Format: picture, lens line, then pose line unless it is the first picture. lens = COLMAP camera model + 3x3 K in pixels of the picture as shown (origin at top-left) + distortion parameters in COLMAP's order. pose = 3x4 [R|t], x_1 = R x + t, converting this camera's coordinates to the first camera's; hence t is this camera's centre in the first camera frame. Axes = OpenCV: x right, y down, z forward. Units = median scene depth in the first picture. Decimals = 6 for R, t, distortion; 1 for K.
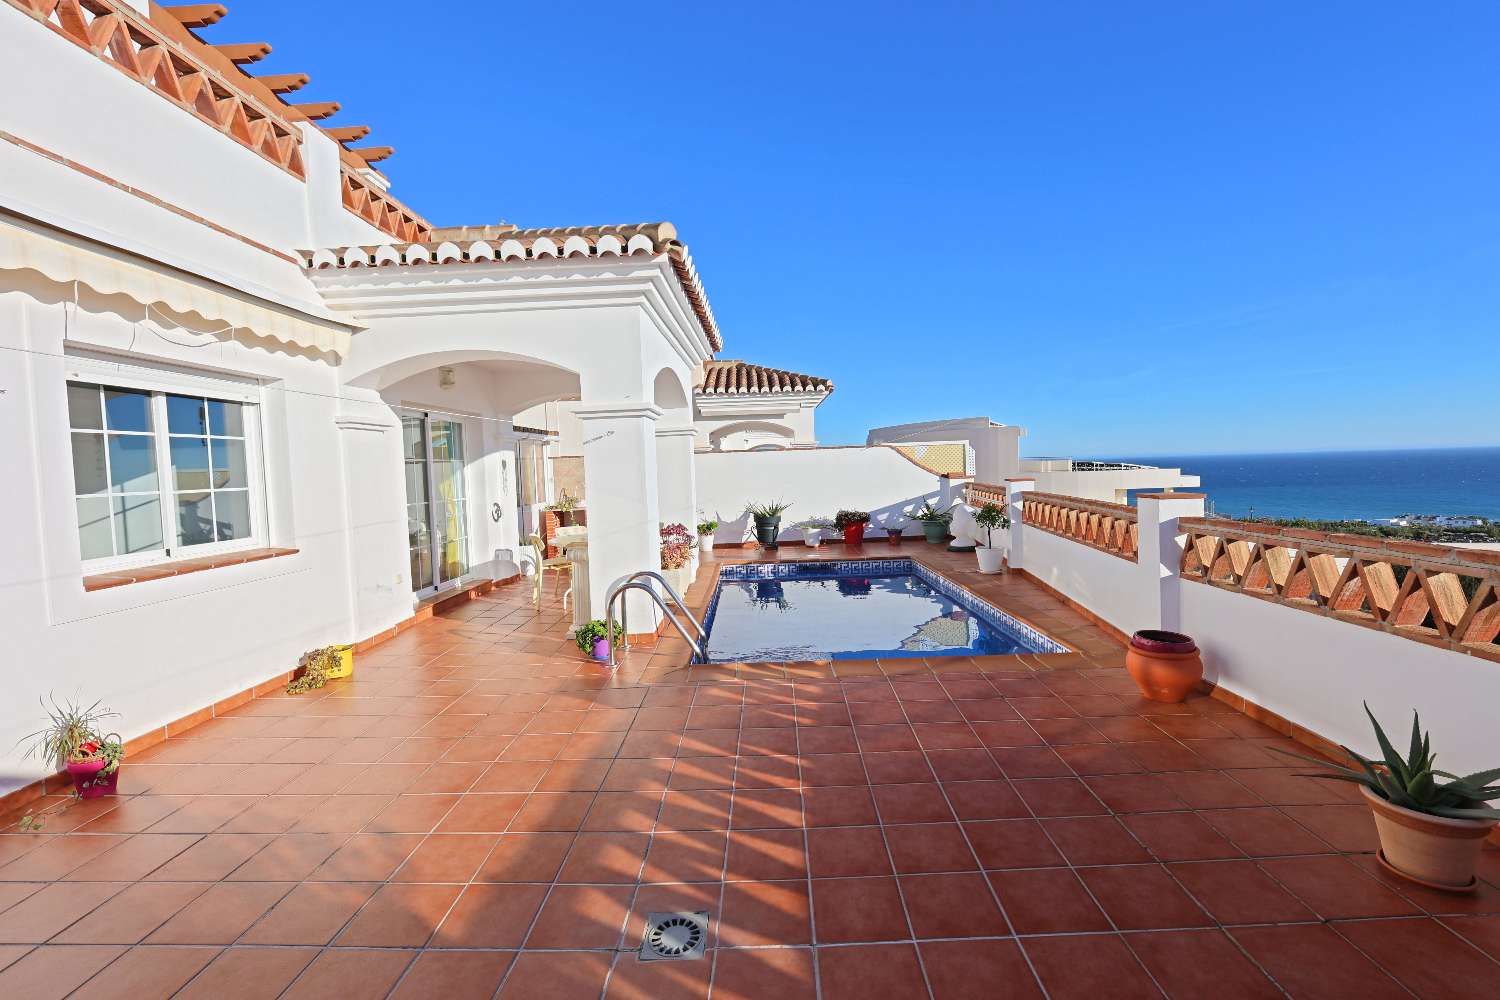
lens RADIAL K [[648.8, 0, 750.0], [0, 648.8, 494.7], [0, 0, 1]] dist [0.002322, 0.000668]
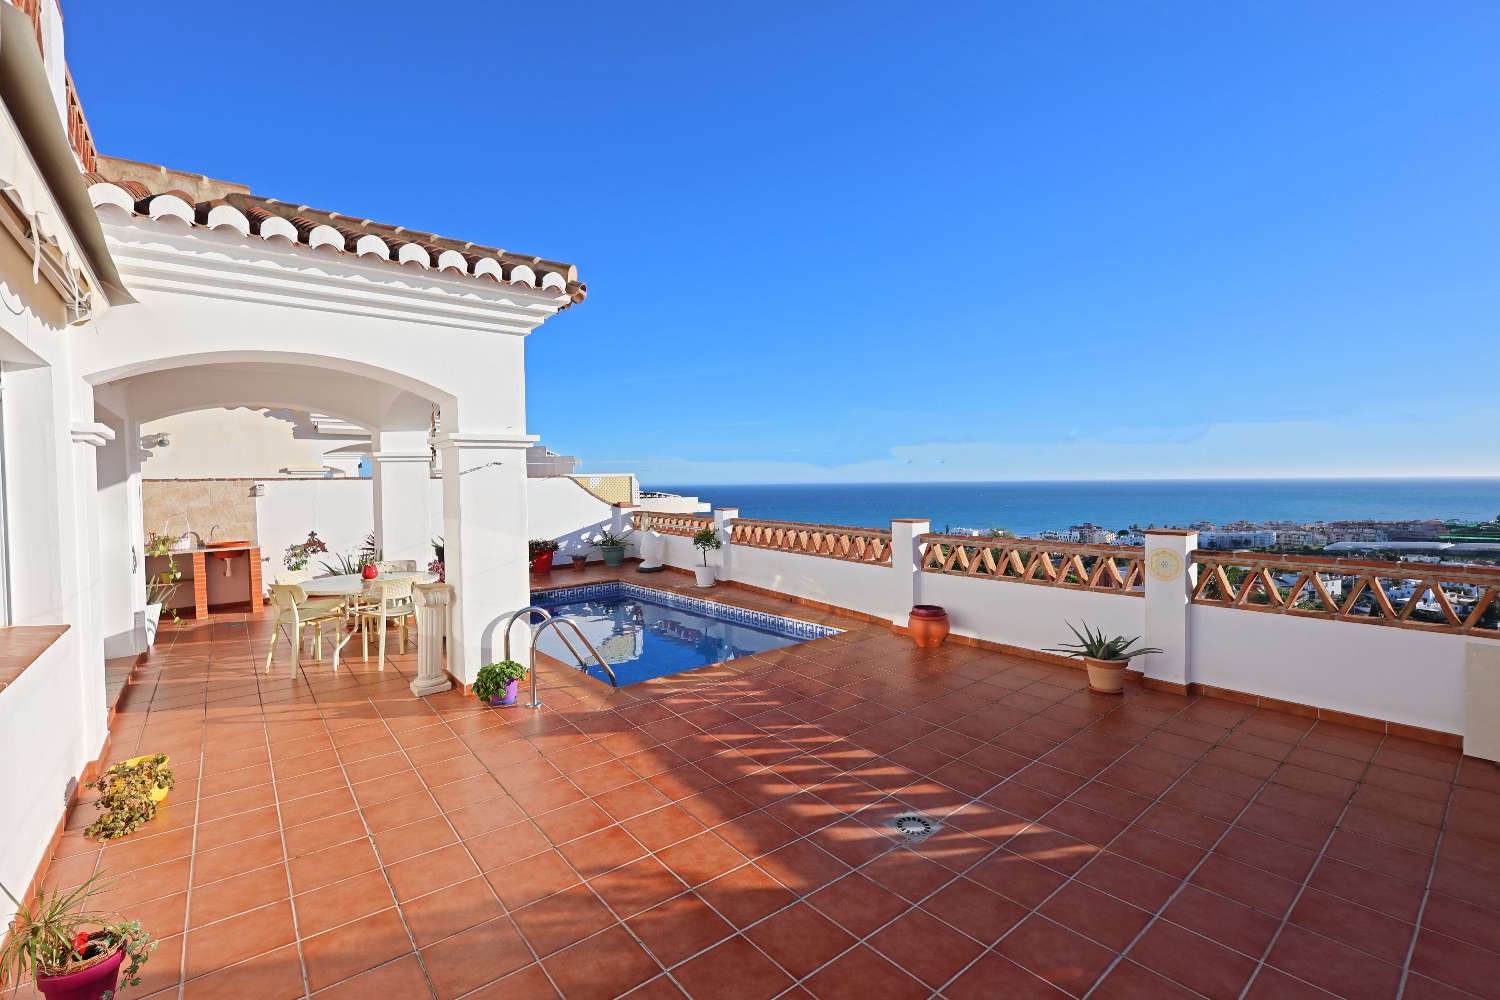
lens RADIAL K [[648.8, 0, 746.8], [0, 648.8, 503.0], [0, 0, 1]] dist [0.002322, 0.000668]
pose [[0.758713, -0.000563, 0.651425, -0.648748], [0.018435, 0.999618, -0.020608, -0.014598], [-0.651165, 0.027645, 0.758433, 0.049718]]
